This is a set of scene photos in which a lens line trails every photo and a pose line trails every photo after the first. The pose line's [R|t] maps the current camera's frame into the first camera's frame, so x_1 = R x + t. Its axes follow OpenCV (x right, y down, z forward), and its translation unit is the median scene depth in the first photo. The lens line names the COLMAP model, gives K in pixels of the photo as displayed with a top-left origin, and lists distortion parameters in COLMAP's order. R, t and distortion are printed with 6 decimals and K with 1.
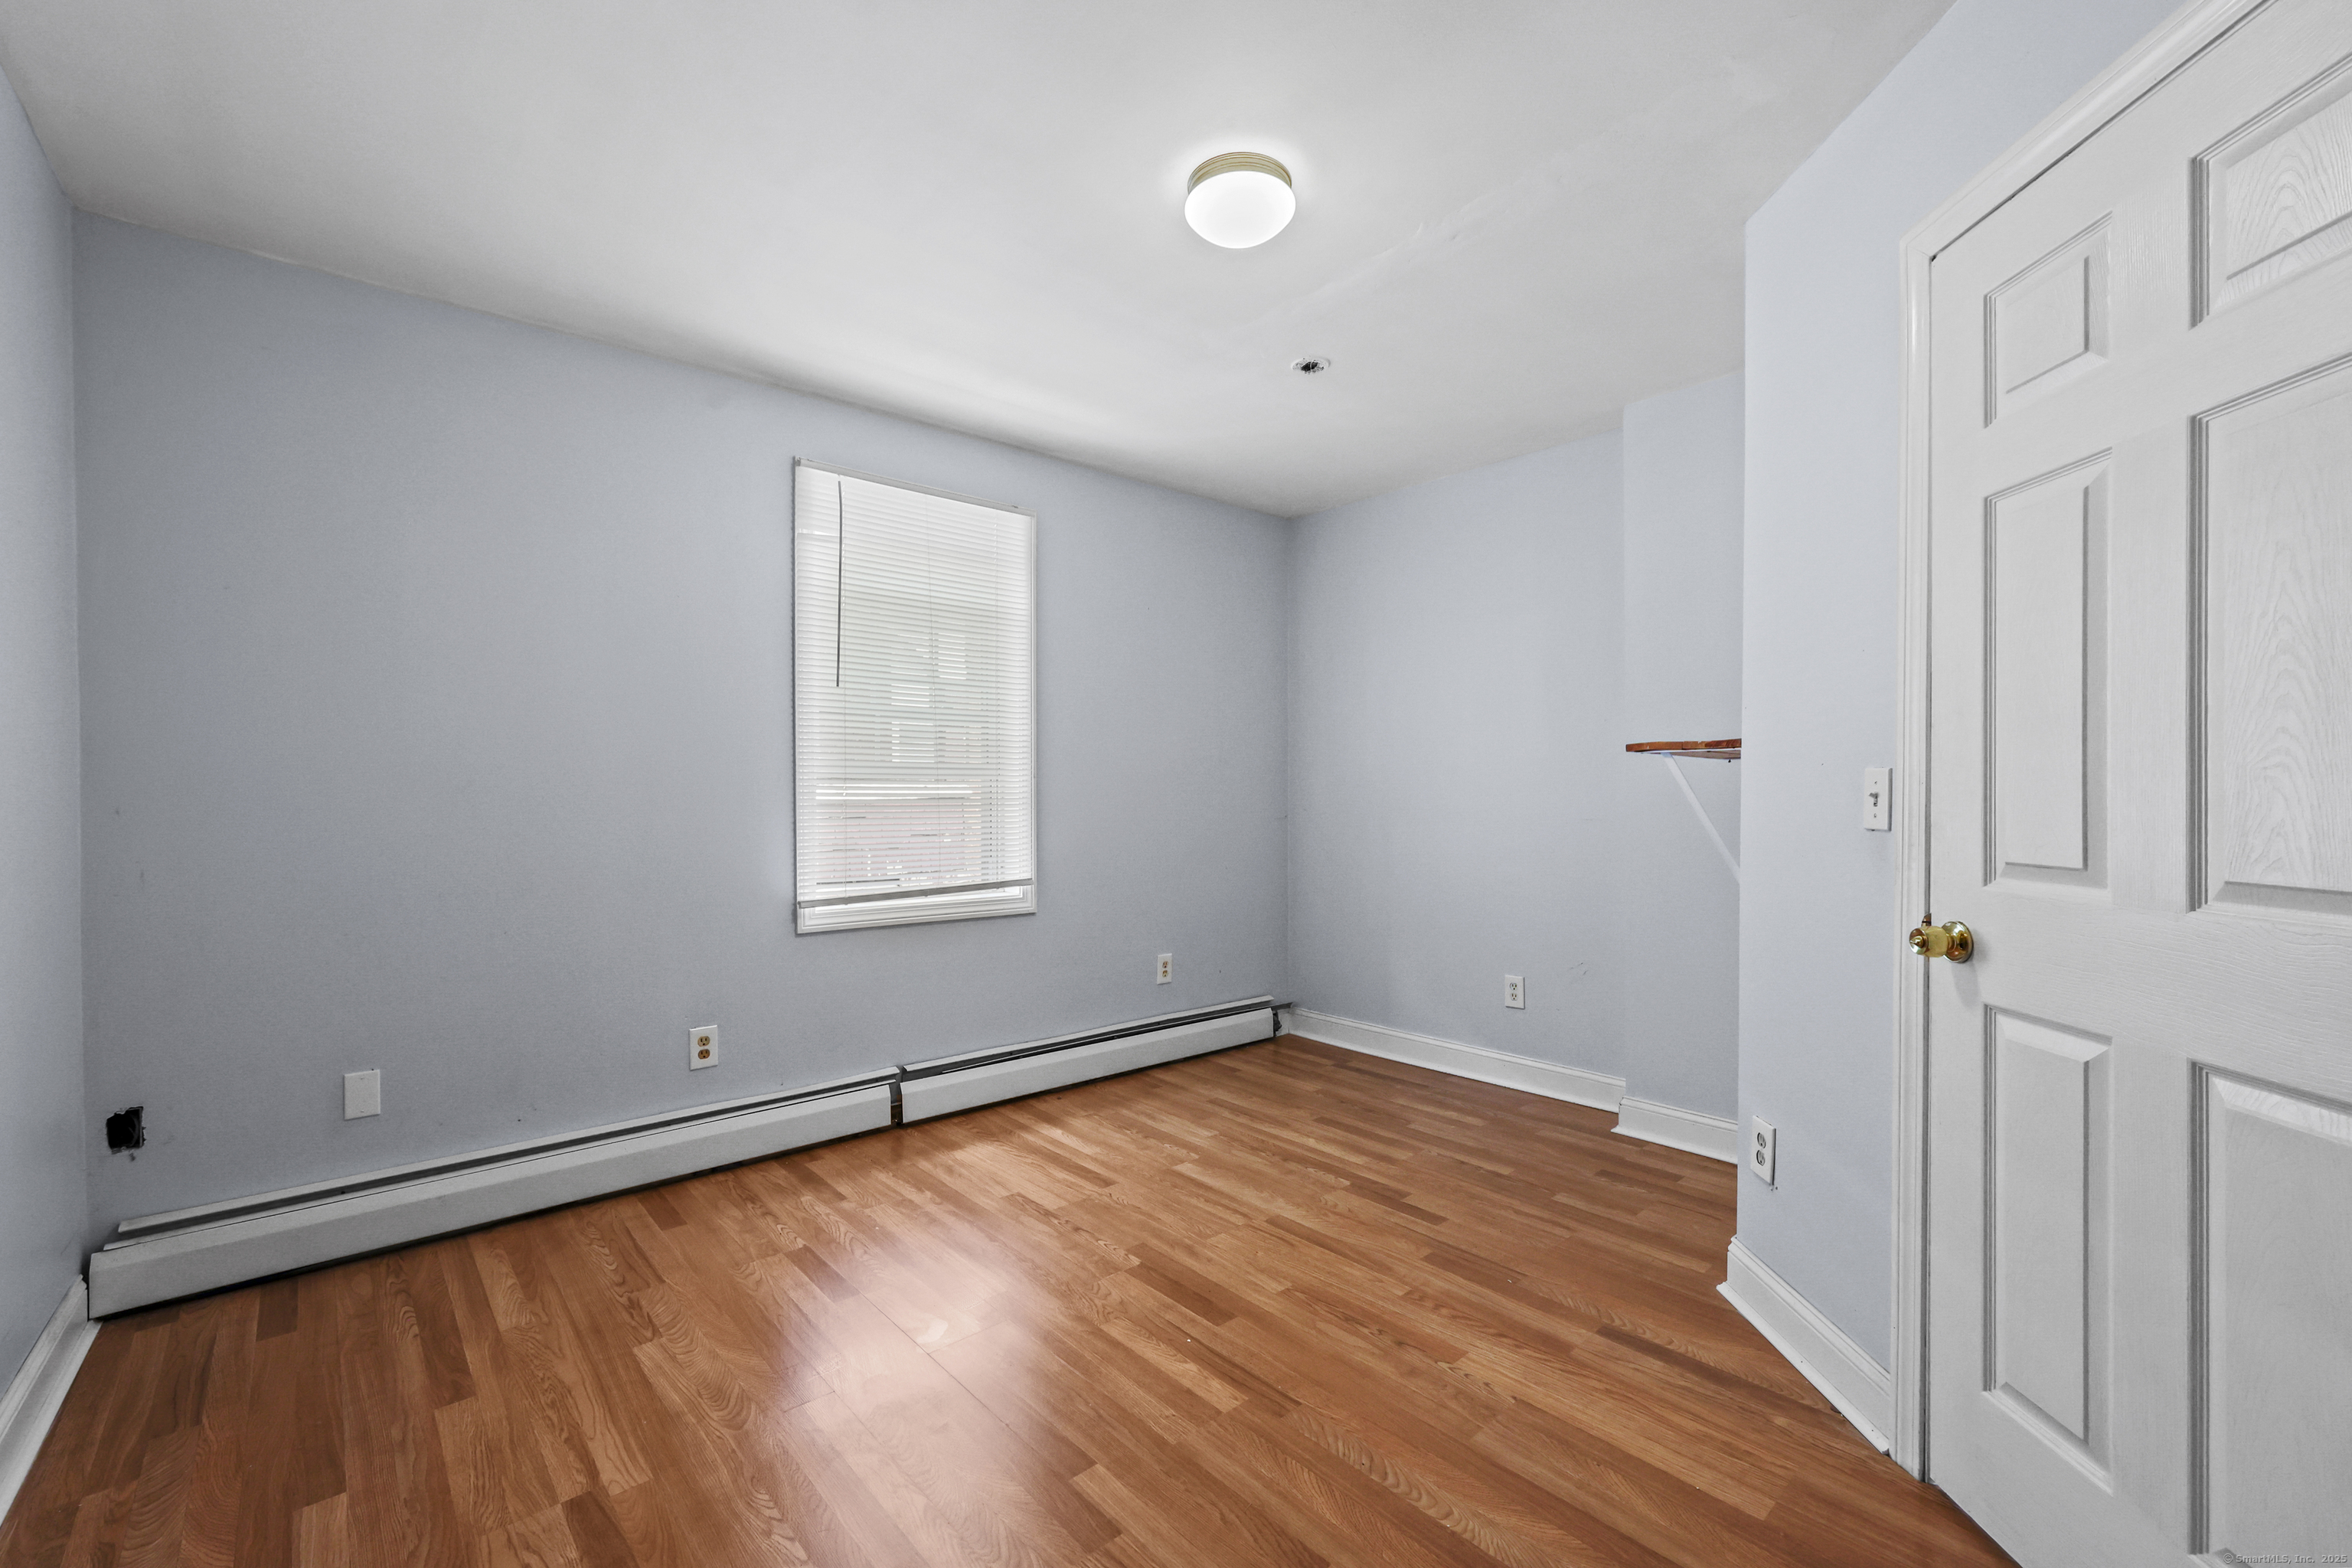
lens RADIAL K [[957.6, 0, 1187.5], [0, 957.6, 797.3], [0, 0, 1]] dist [0.000945, 0.000205]
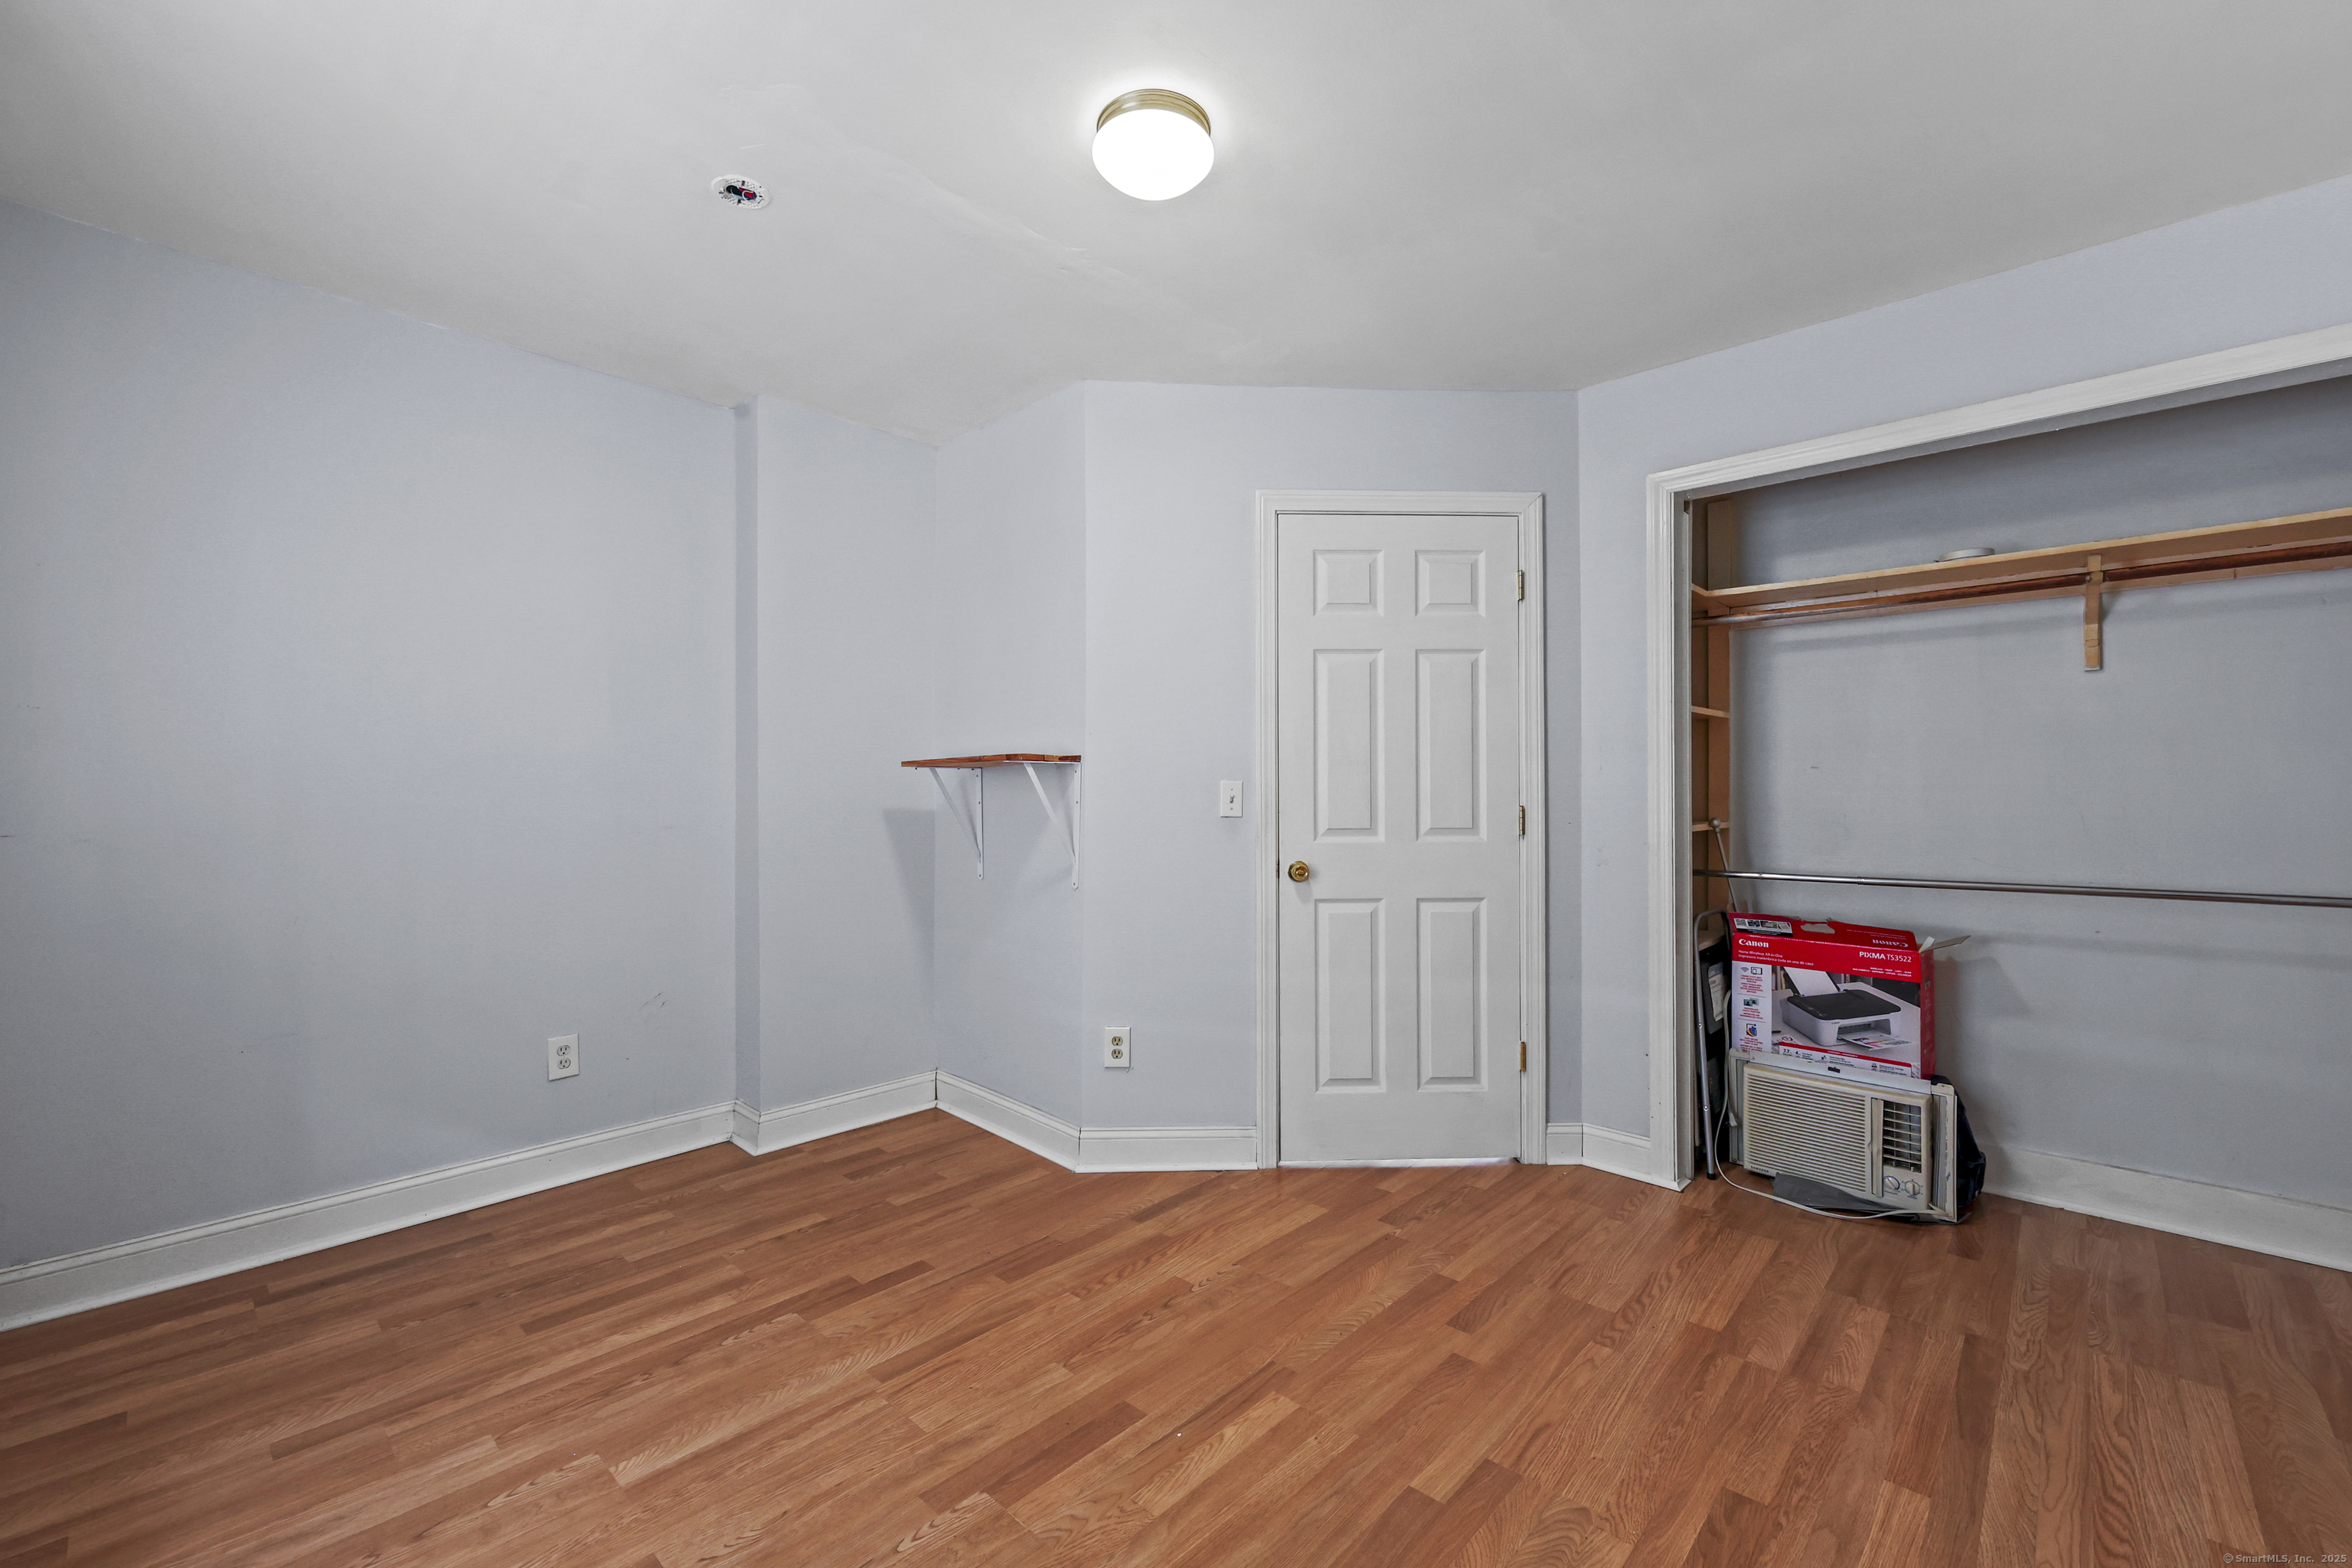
lens RADIAL K [[947.2, 0, 1181.6], [0, 947.2, 787.9], [0, 0, 1]] dist [0.003017, 0.000506]
pose [[-0.067285, 0.007181, 0.997708, -0.789268], [0.007400, 0.999950, -0.006698, -0.006270], [-0.997706, 0.006932, -0.067335, 0.975008]]
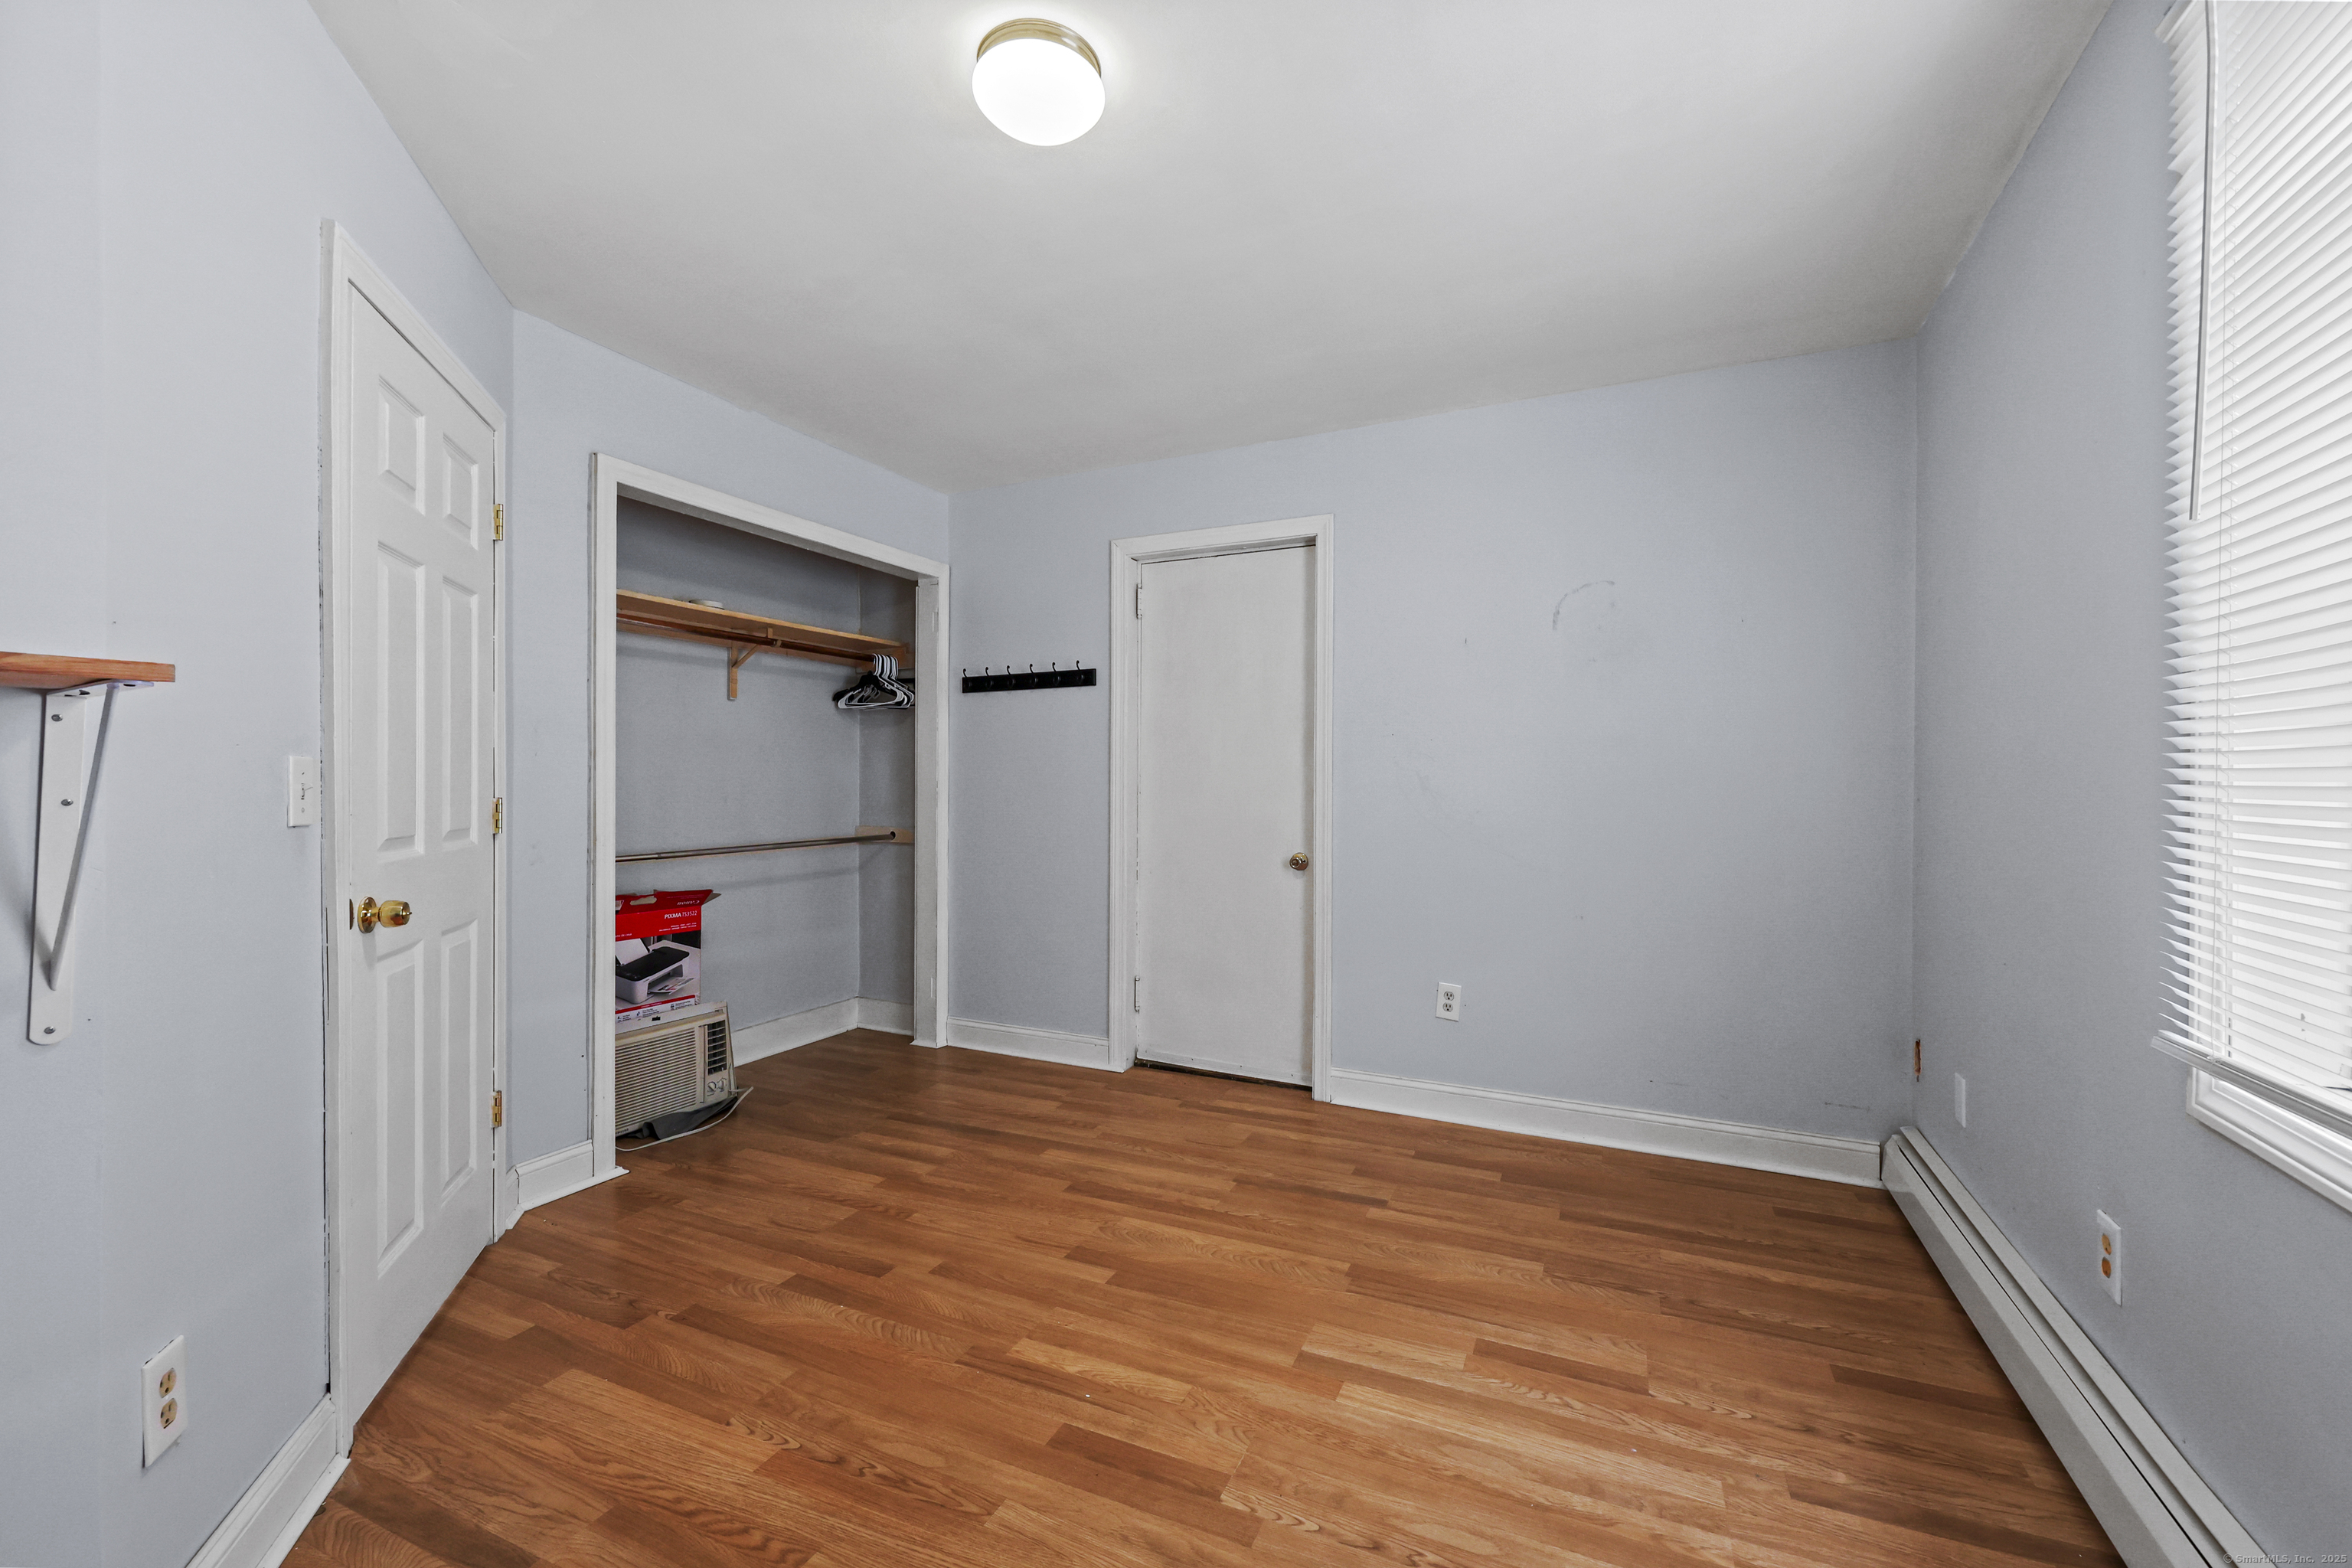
lens RADIAL K [[972.9, 0, 1164.1], [0, 972.9, 785.8], [0, 0, 1]] dist [-0.001233, -0.000085]
pose [[-0.928521, 0.000853, -0.371280, 0.251915], [-0.001524, 0.999980, 0.006107, -0.006410], [0.371277, 0.006236, -0.928501, 1.729029]]
